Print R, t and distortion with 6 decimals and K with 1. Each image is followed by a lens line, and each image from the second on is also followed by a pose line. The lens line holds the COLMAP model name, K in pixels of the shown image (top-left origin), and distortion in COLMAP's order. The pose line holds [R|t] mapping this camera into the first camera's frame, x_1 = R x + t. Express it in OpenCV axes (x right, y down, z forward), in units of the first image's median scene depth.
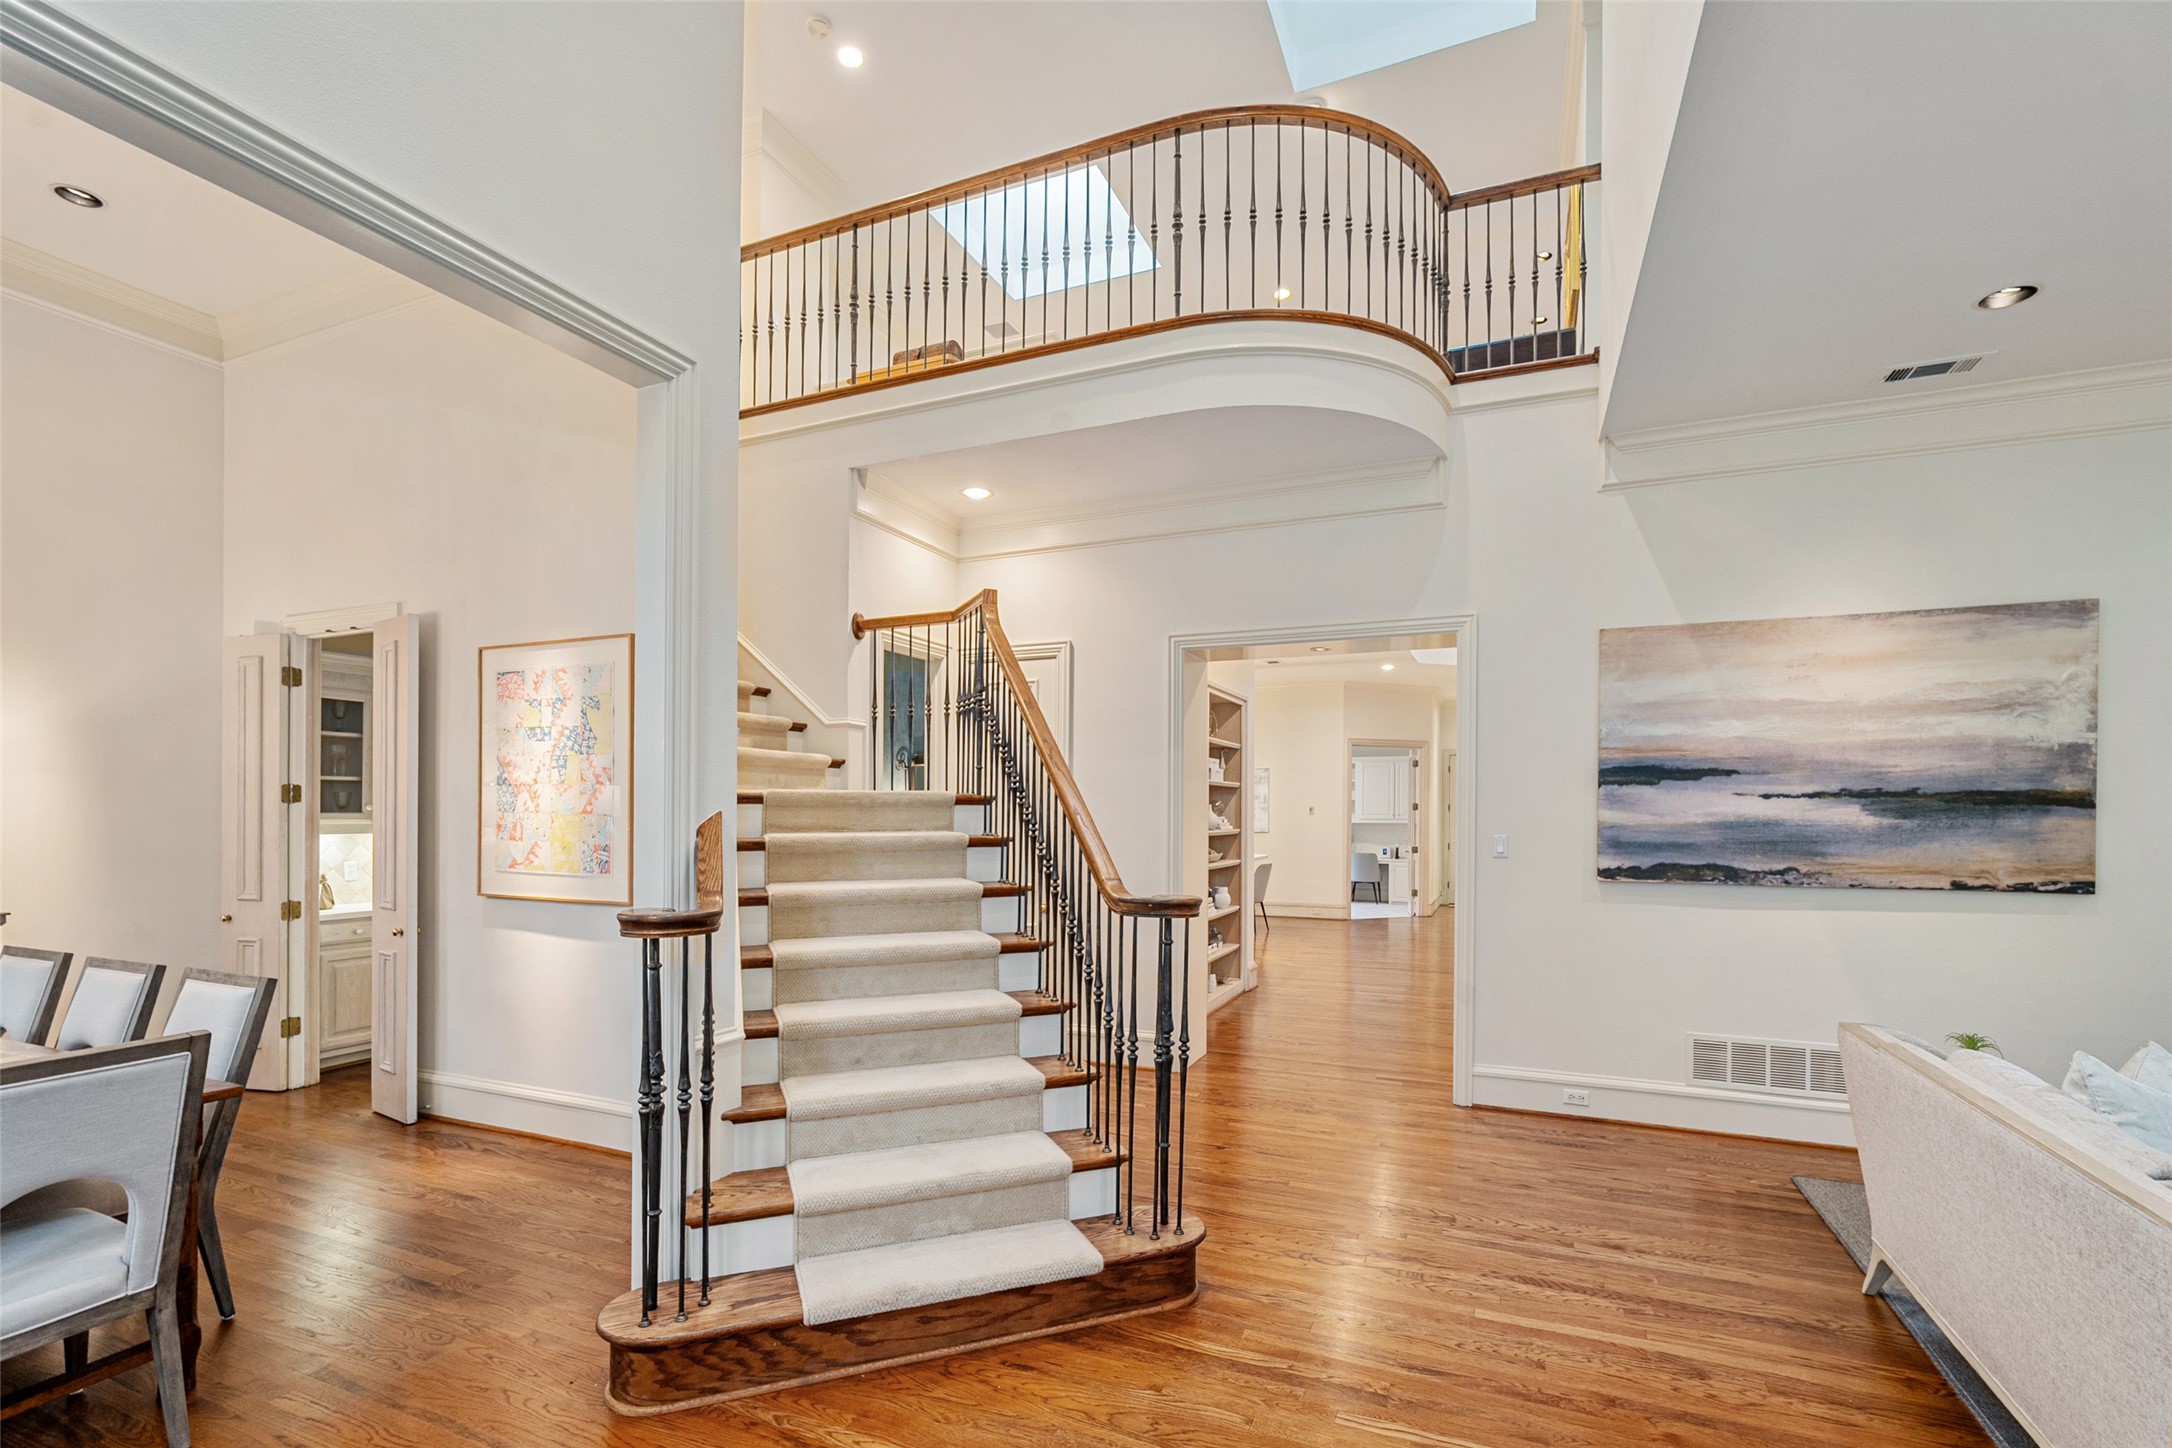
lens RADIAL K [[980.7, 0, 1084.3], [0, 980.7, 811.0], [0, 0, 1]] dist [-0.000681, -0.000328]
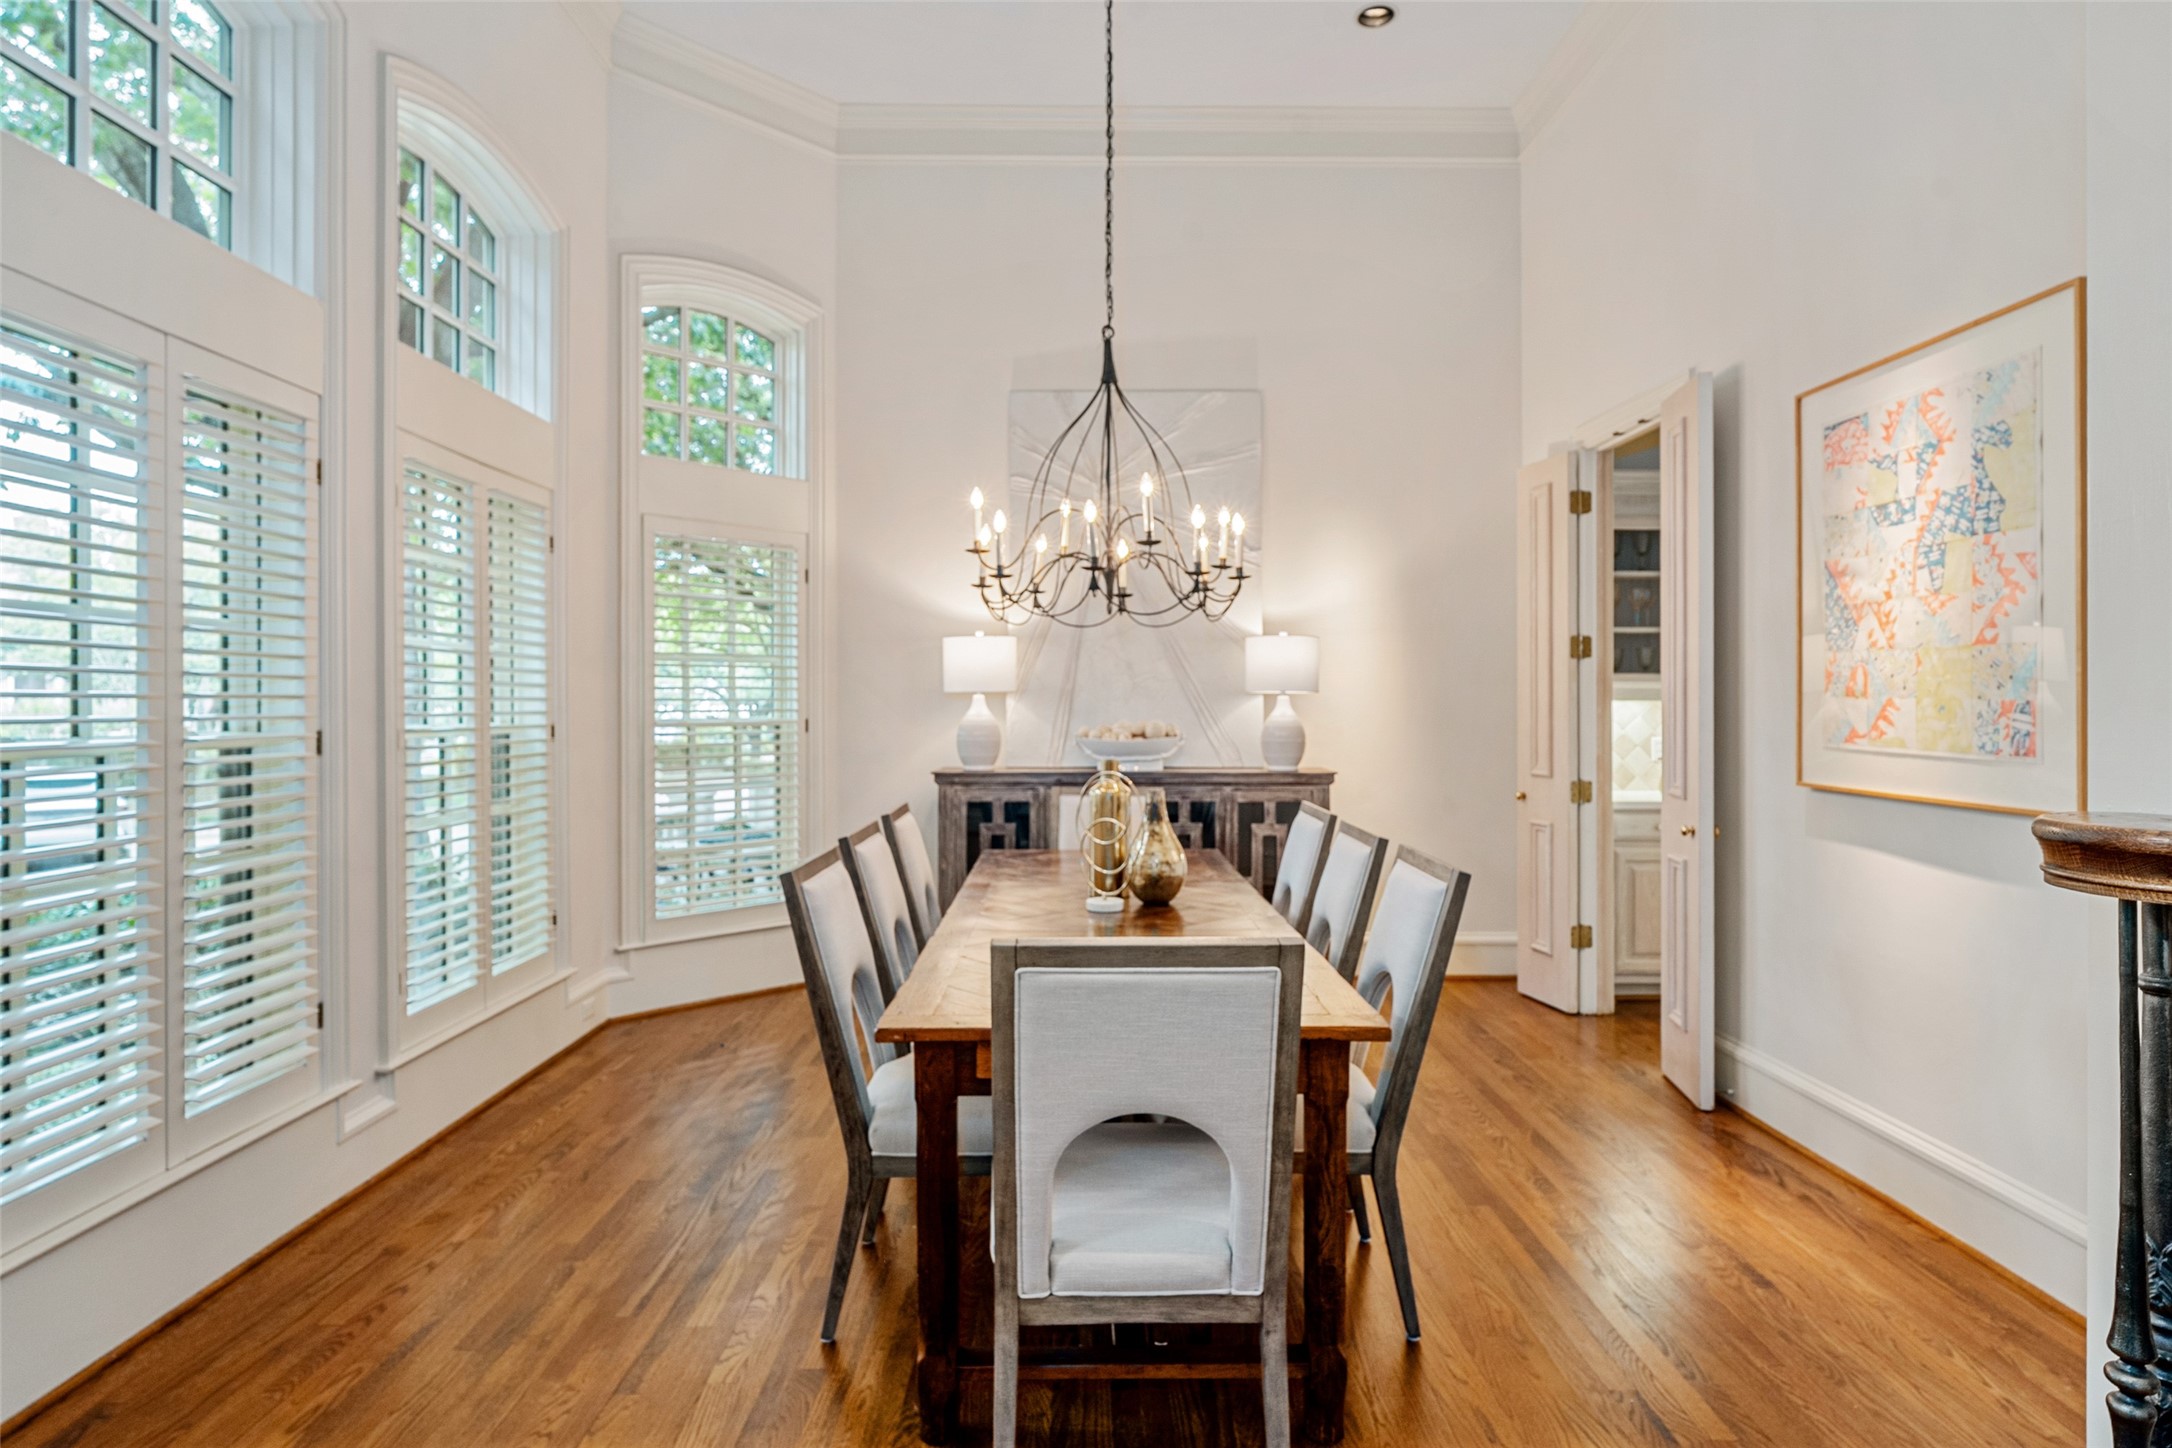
lens RADIAL K [[1156.7, 0, 1087.1], [0, 1156.7, 696.2], [0, 0, 1]] dist [-0.002303, -0.000572]
pose [[0.411291, -0.006824, -0.911478, -0.126706], [0.000672, 0.999974, -0.007183, 0.034019], [0.911504, 0.002342, 0.411285, 0.277150]]
